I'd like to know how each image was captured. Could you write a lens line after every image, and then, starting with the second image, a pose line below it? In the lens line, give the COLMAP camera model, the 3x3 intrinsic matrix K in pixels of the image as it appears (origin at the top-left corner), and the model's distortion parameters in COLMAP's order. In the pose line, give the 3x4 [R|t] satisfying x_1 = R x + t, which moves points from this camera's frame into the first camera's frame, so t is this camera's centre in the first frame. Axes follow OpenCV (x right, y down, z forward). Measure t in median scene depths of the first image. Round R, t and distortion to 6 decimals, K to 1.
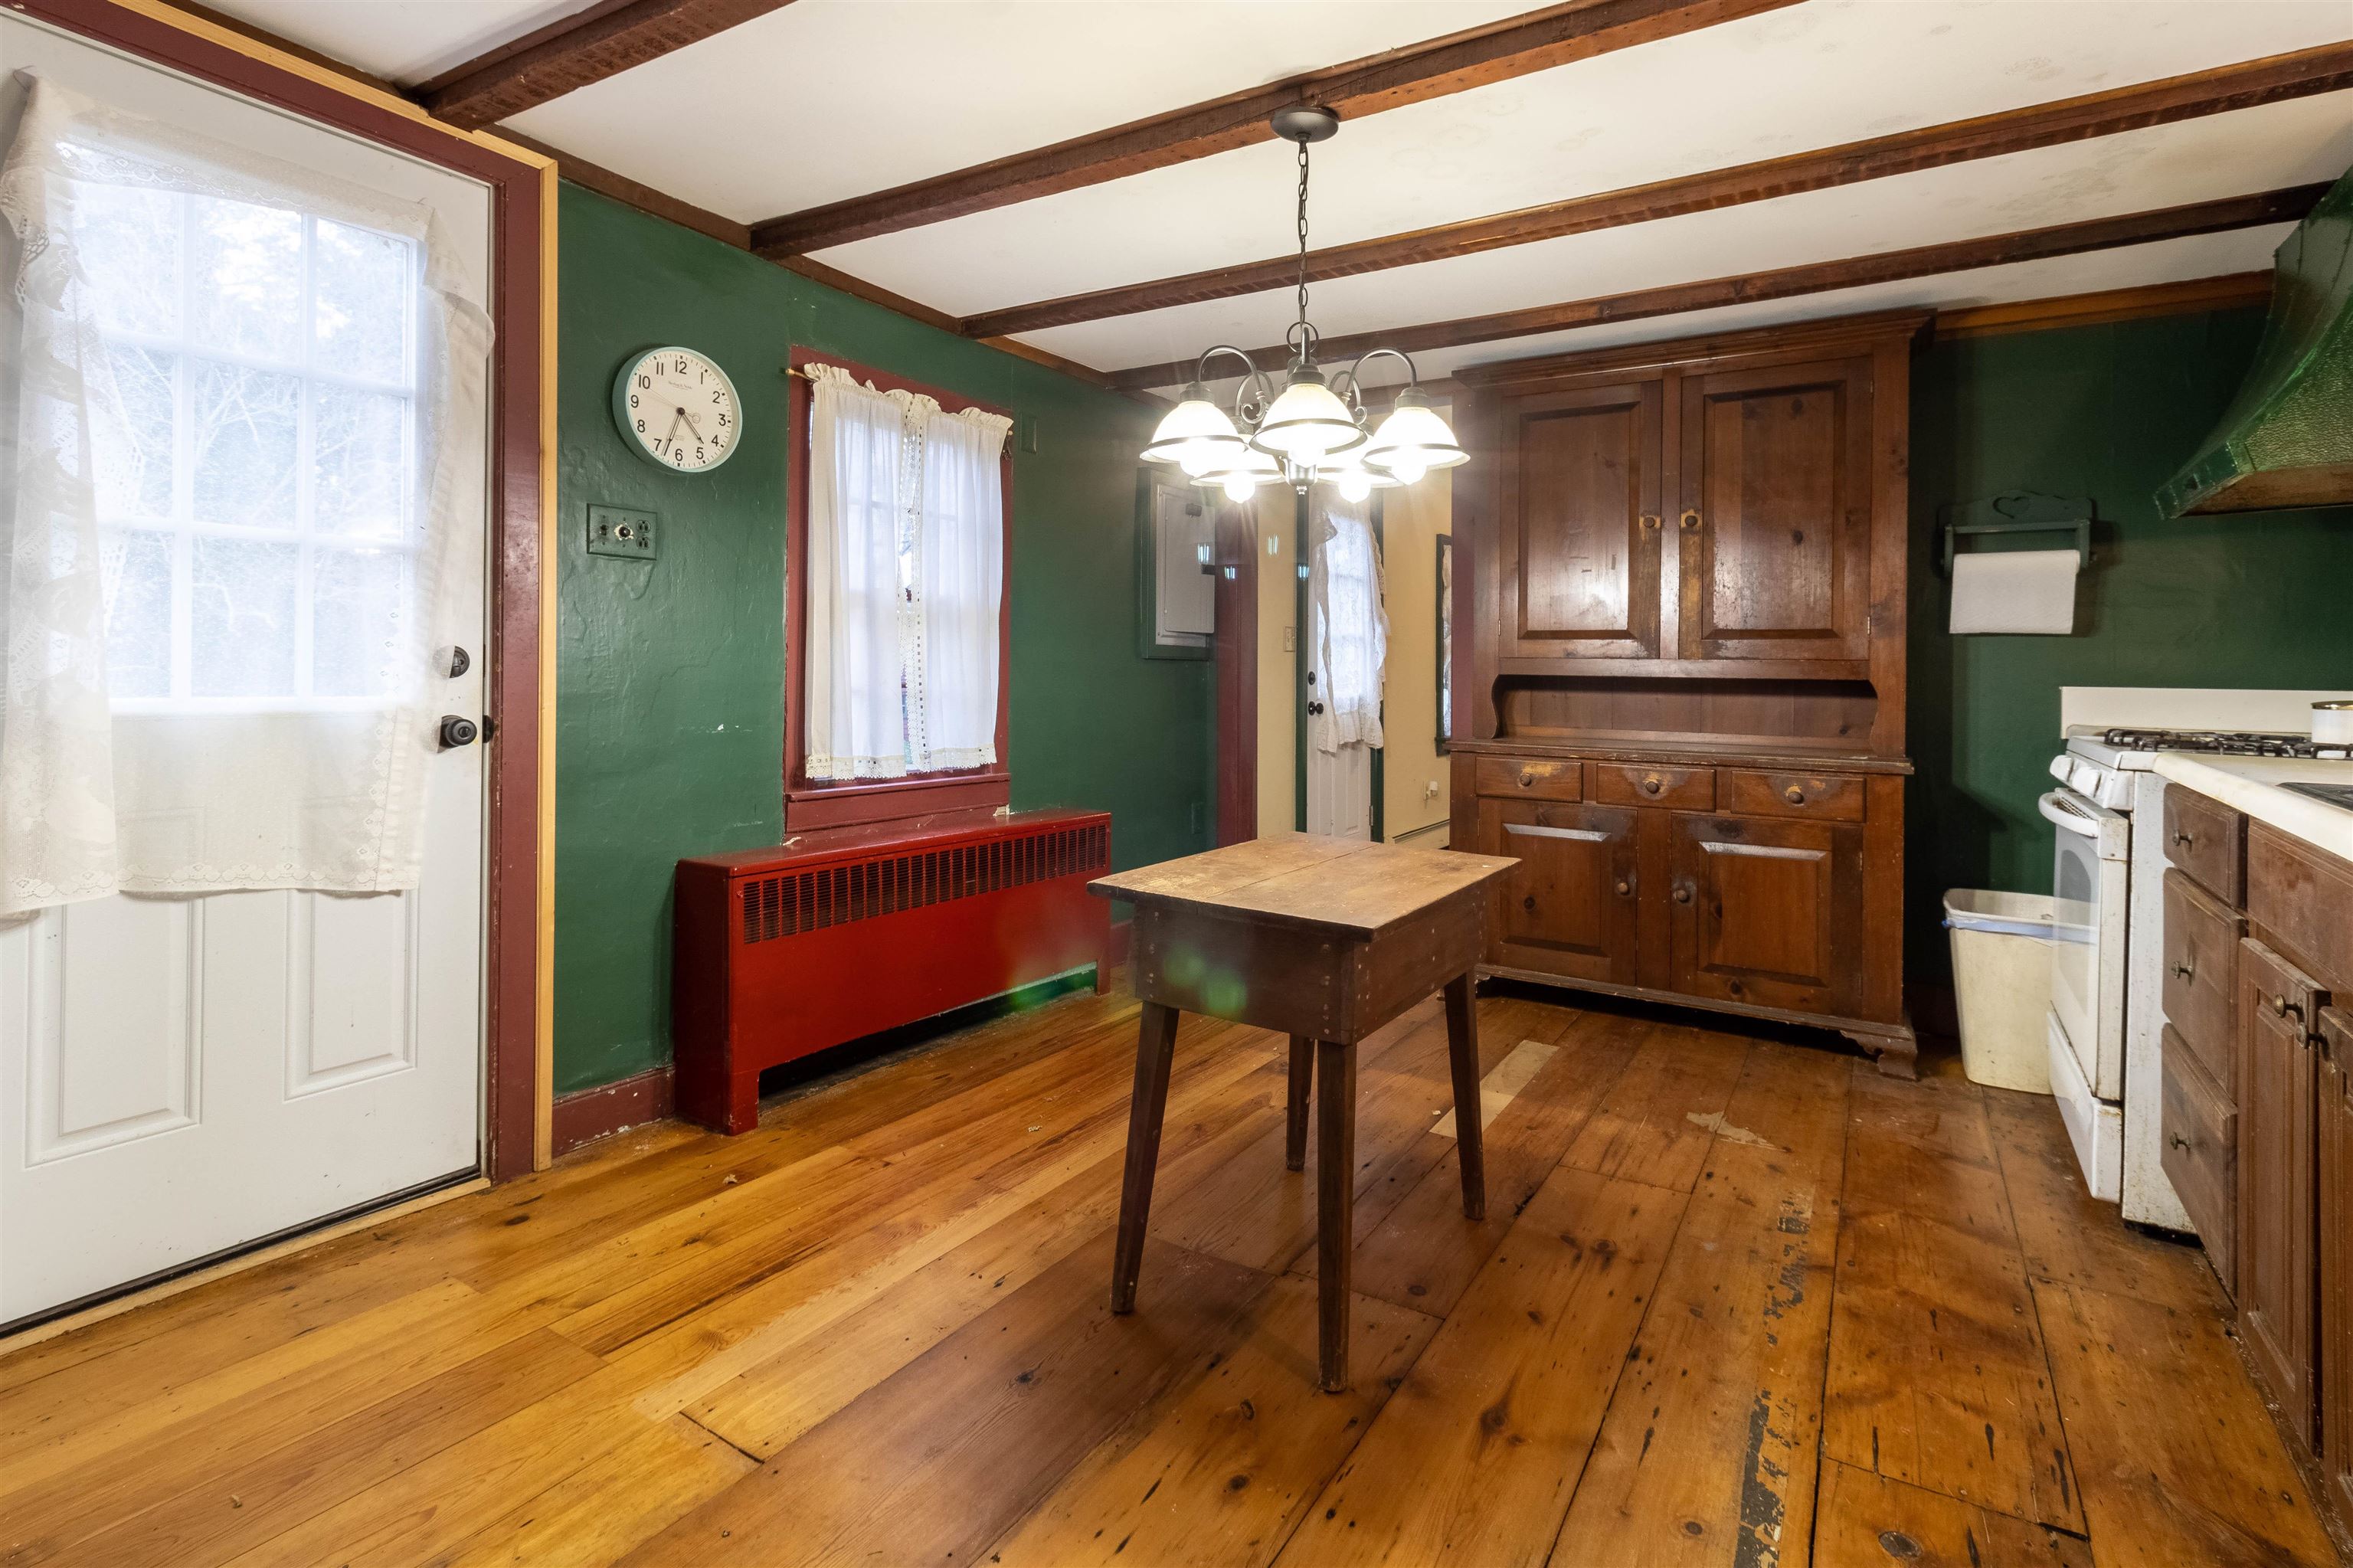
lens RADIAL K [[1132.8, 0, 1189.7], [0, 1132.8, 681.0], [0, 0, 1]] dist [0.009929, -0.002028]
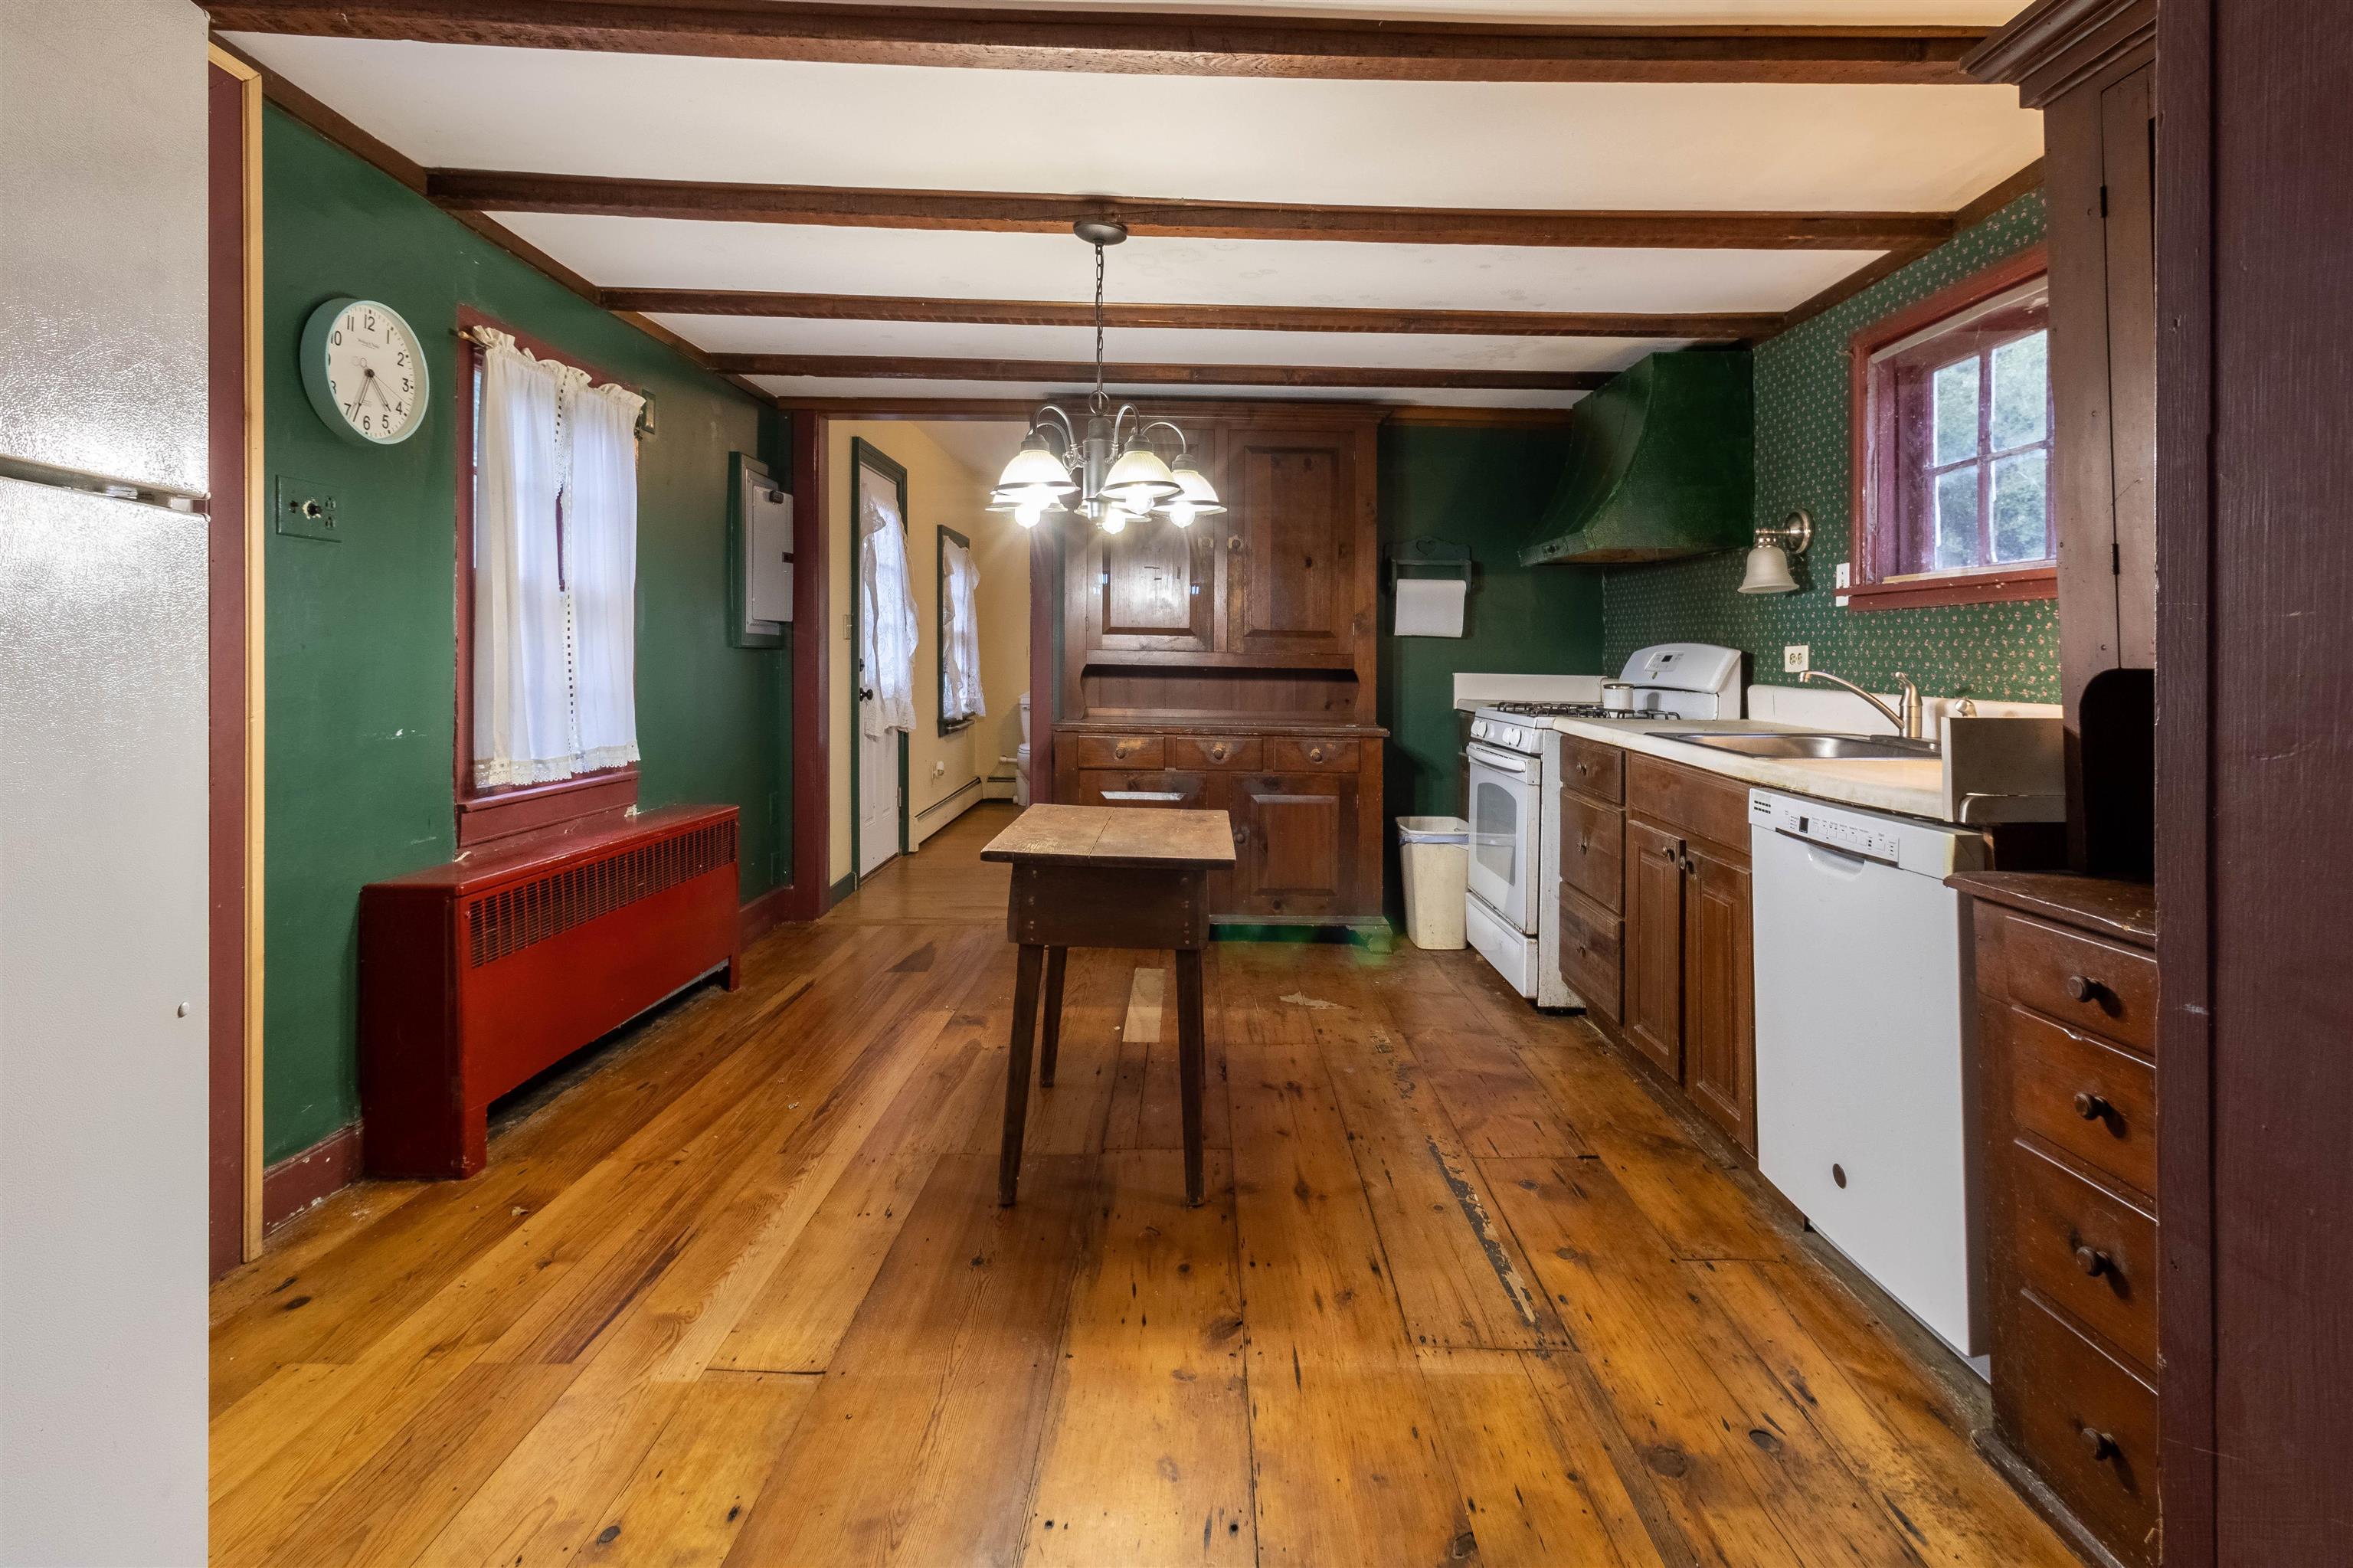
lens RADIAL K [[1156.4, 0, 1232.2], [0, 1156.4, 659.8], [0, 0, 1]] dist [0.006332, 0.002075]
pose [[0.836632, -0.000058, 0.547765, -0.378871], [-0.000779, 0.999999, 0.001297, -0.018146], [-0.547765, -0.001512, 0.836631, -0.113240]]
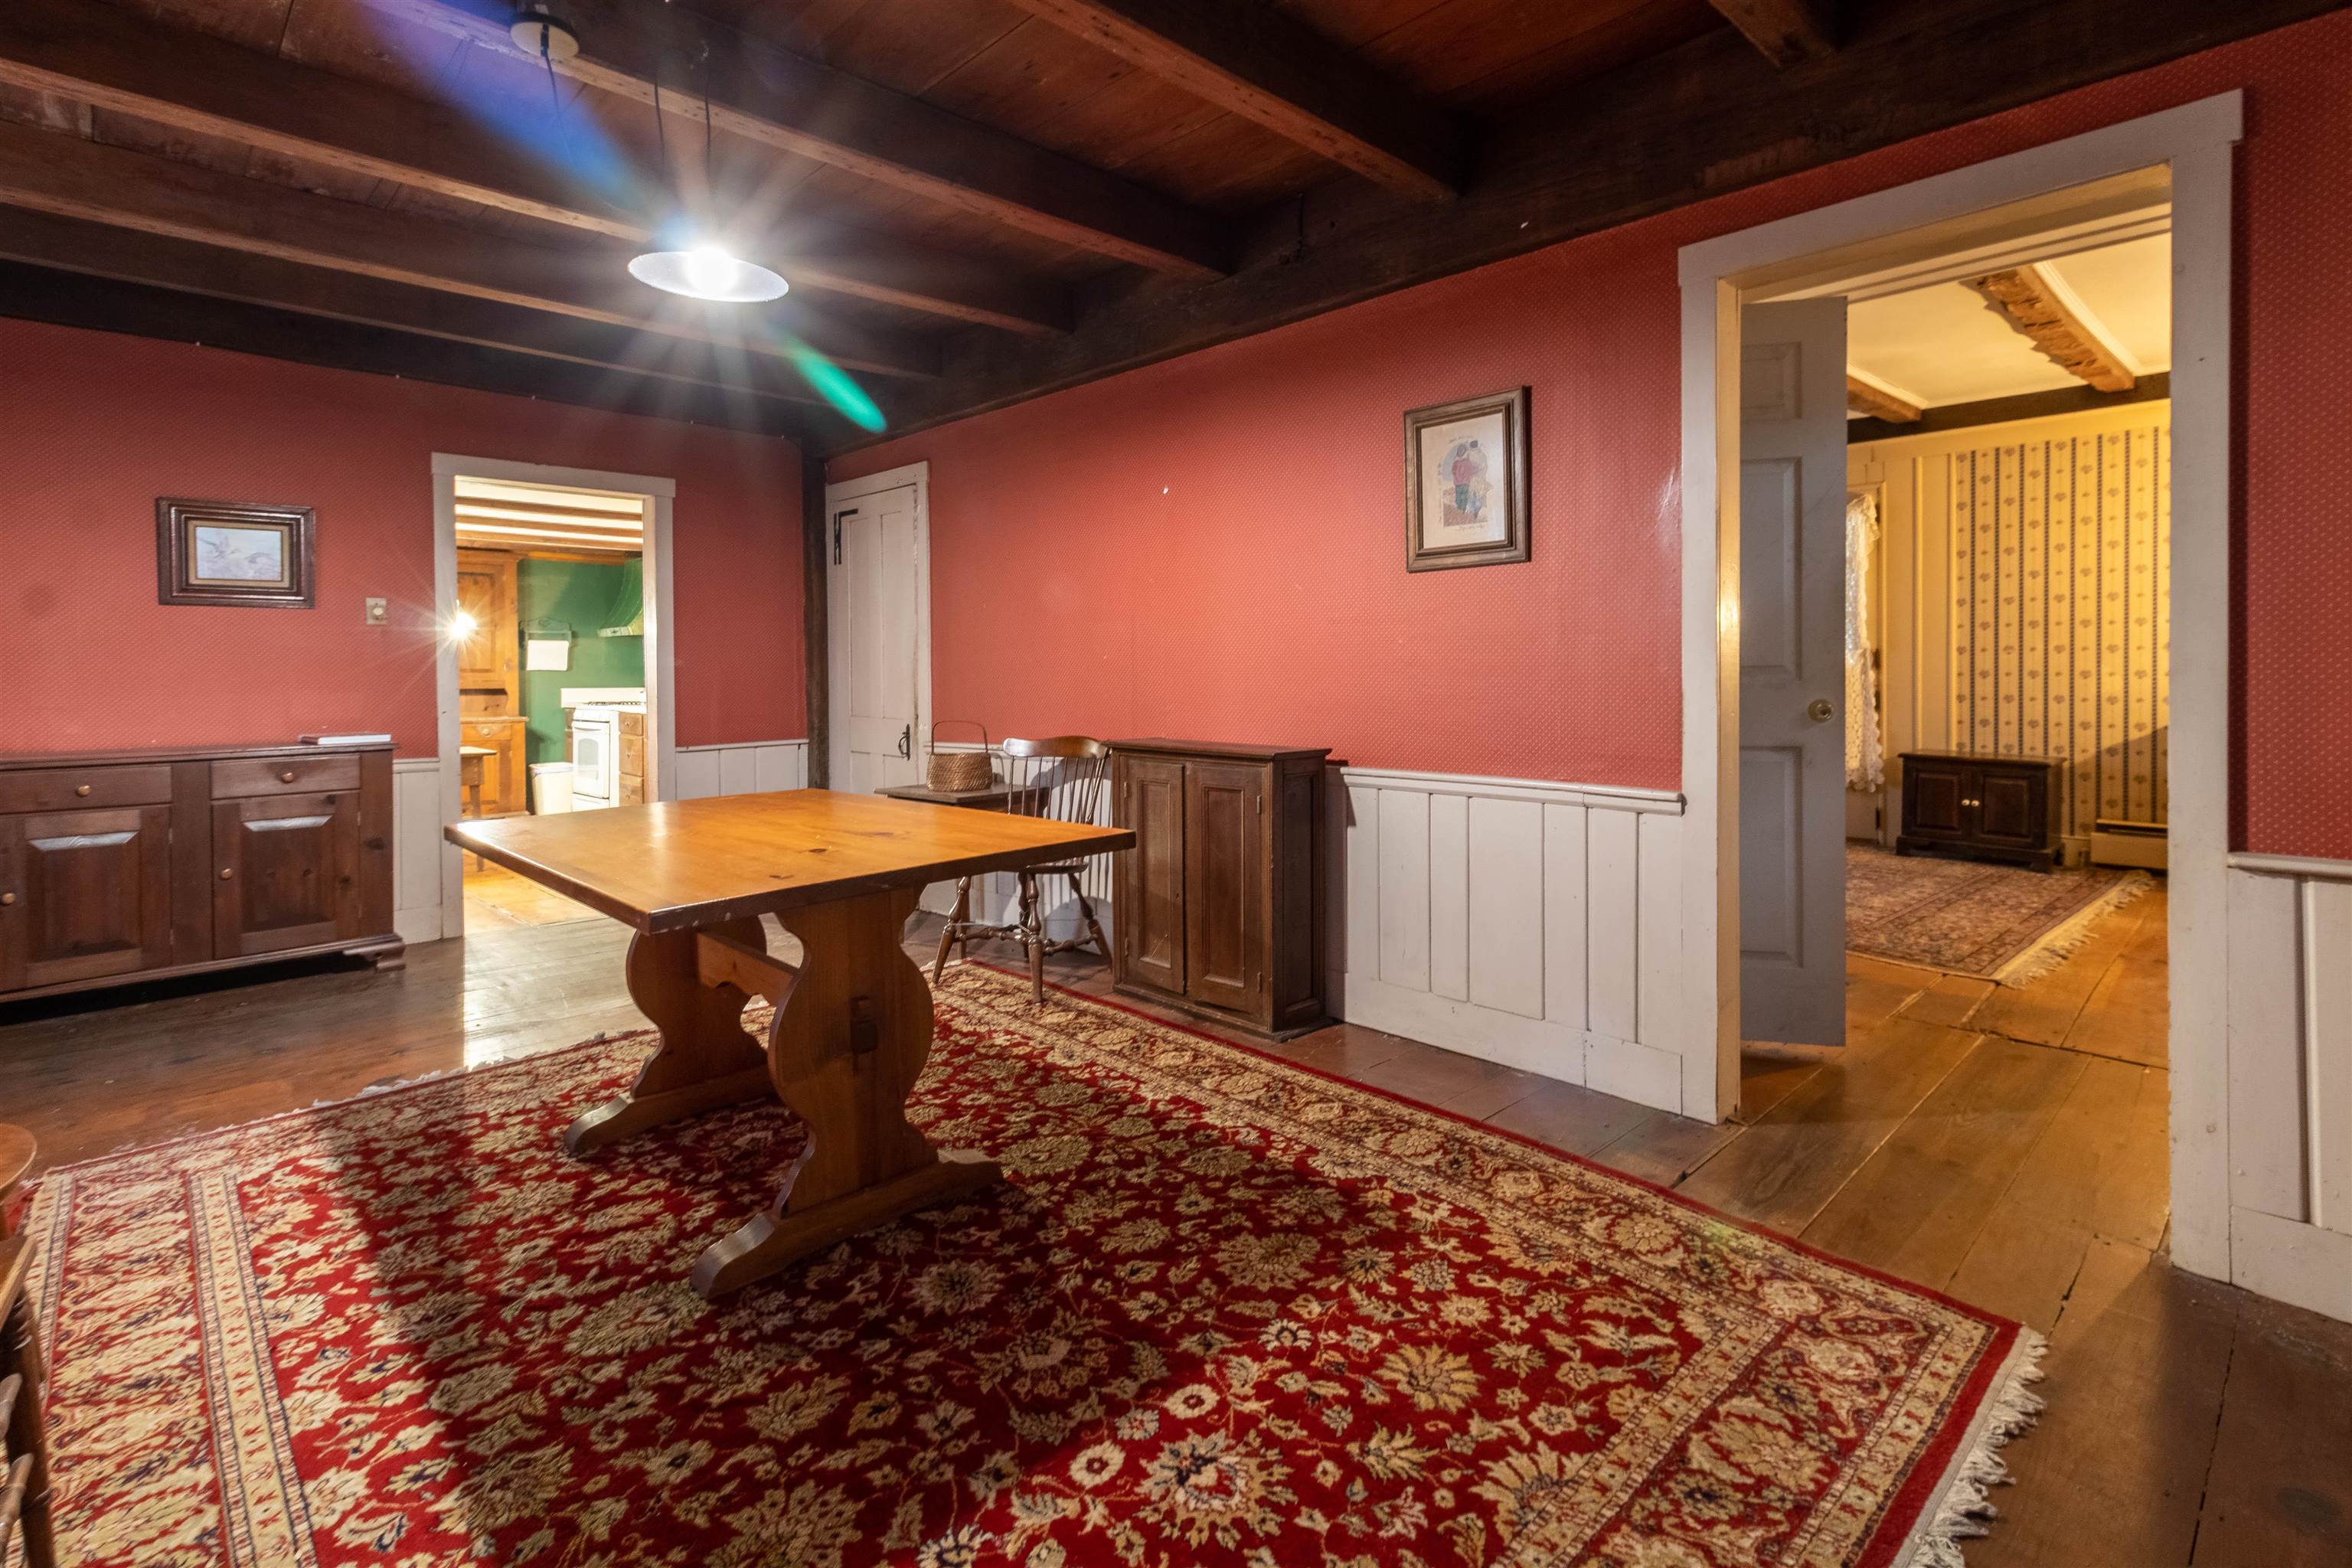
lens RADIAL K [[1132.3, 0, 1205.3], [0, 1132.3, 663.6], [0, 0, 1]] dist [0.009929, -0.002028]
pose [[0.253729, 0.000139, 0.967275, -2.044586], [0.016151, 0.999860, -0.004380, -0.026351], [-0.967140, 0.016734, 0.253691, -1.654025]]
